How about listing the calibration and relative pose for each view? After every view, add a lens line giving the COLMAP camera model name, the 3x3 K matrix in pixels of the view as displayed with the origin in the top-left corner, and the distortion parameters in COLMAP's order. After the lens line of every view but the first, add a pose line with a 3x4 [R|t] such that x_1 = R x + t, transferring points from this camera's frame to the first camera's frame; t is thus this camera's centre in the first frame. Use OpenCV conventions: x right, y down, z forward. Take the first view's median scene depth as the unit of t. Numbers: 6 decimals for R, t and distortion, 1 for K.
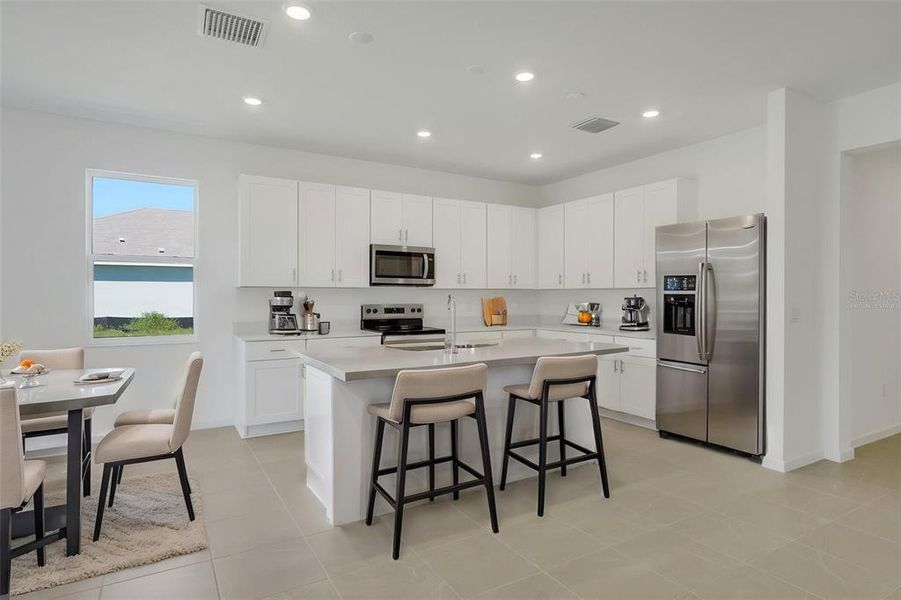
lens RADIAL K [[488.2, 0, 445.2], [0, 488.2, 297.3], [0, 0, 1]] dist [-0.000104, 0.000112]
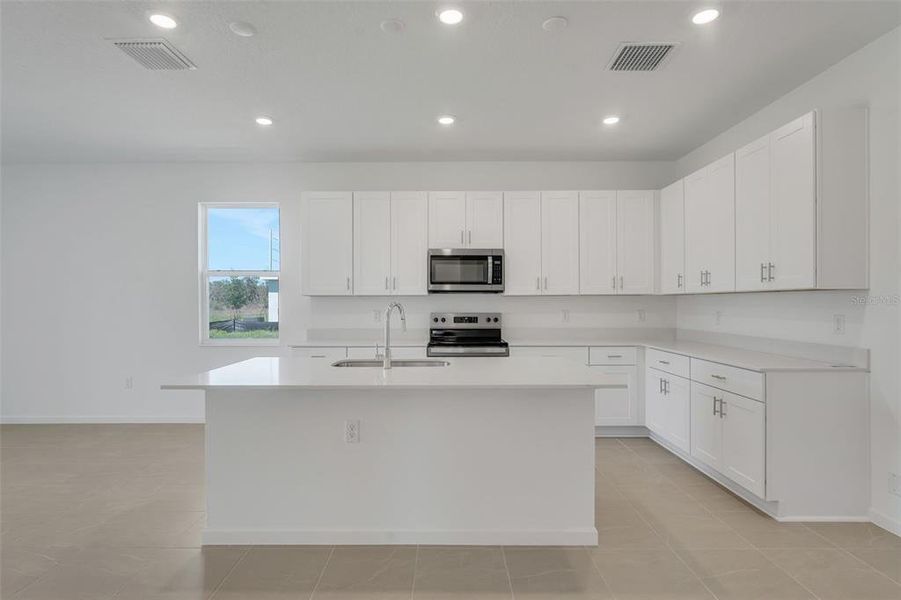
lens RADIAL K [[476.5, 0, 450.5], [0, 476.5, 300.0], [0, 0, 1]] dist [-0.001038, -0.000184]
pose [[0.859930, -0.007540, -0.510357, 0.336713], [0.002514, 0.999941, -0.010536, -0.000846], [0.510406, 0.007777, 0.859898, 0.218472]]
